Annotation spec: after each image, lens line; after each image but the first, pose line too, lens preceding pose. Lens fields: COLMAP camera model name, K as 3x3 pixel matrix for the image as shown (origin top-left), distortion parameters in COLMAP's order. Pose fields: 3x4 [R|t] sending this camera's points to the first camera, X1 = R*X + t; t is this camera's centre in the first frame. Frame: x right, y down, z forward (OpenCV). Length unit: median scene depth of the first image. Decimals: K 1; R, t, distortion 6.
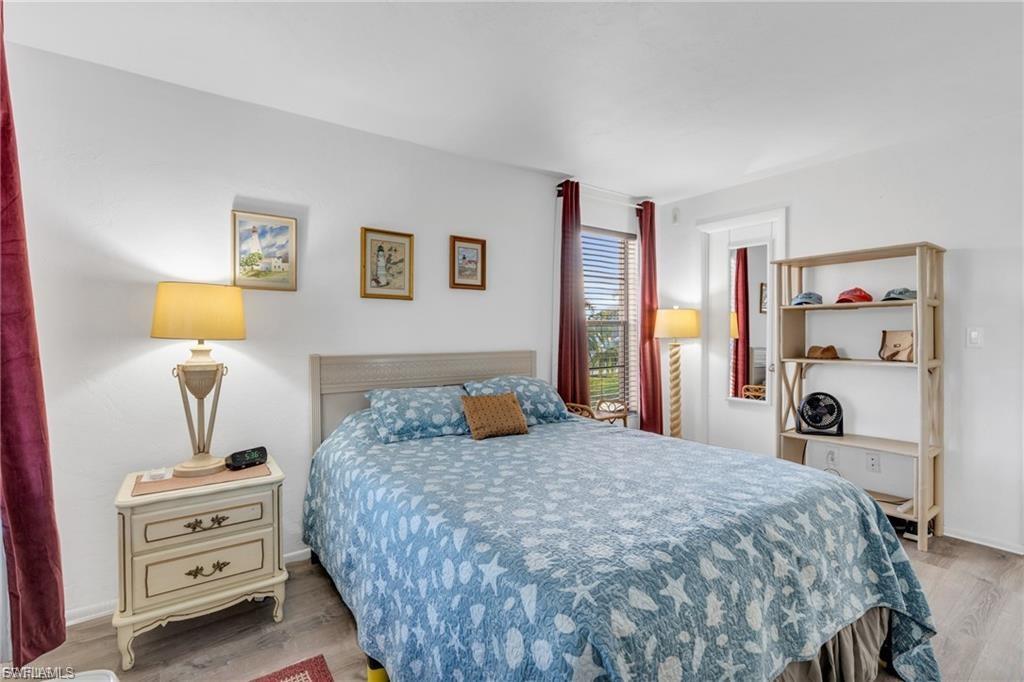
lens RADIAL K [[466.5, 0, 514.0], [0, 466.5, 342.6], [0, 0, 1]] dist [-0.000019, 0.000013]
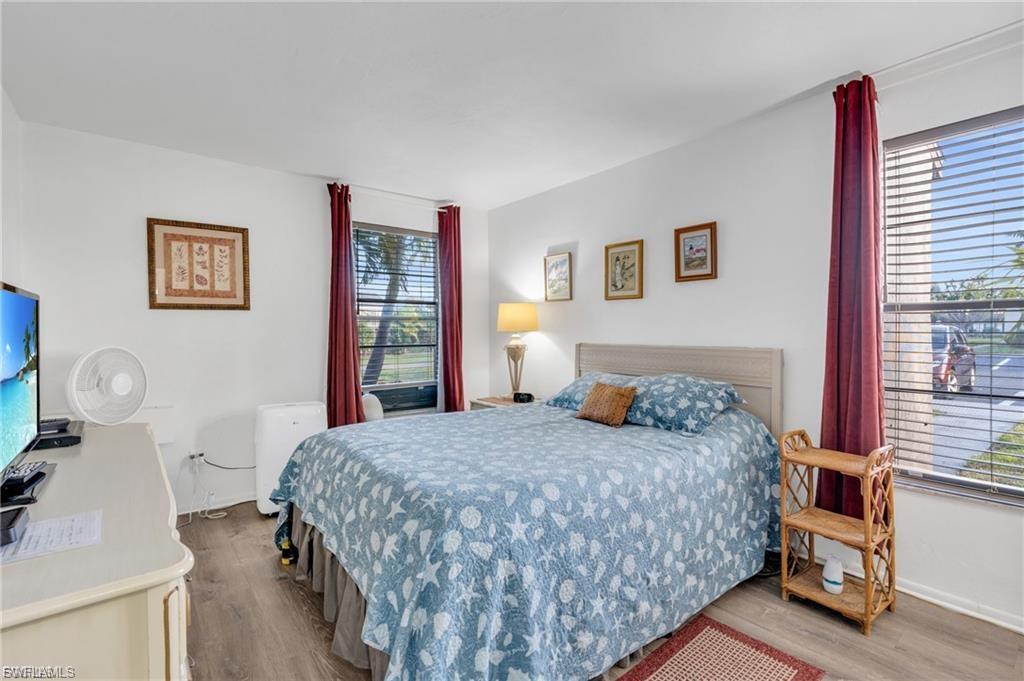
lens RADIAL K [[466.5, 0, 514.7], [0, 466.5, 333.3], [0, 0, 1]] dist [-0.000019, 0.000013]
pose [[0.074905, 0.011250, -0.997127, 0.906143], [-0.007677, 0.999913, 0.010705, -0.016714], [0.997161, 0.006853, 0.074984, 0.629316]]
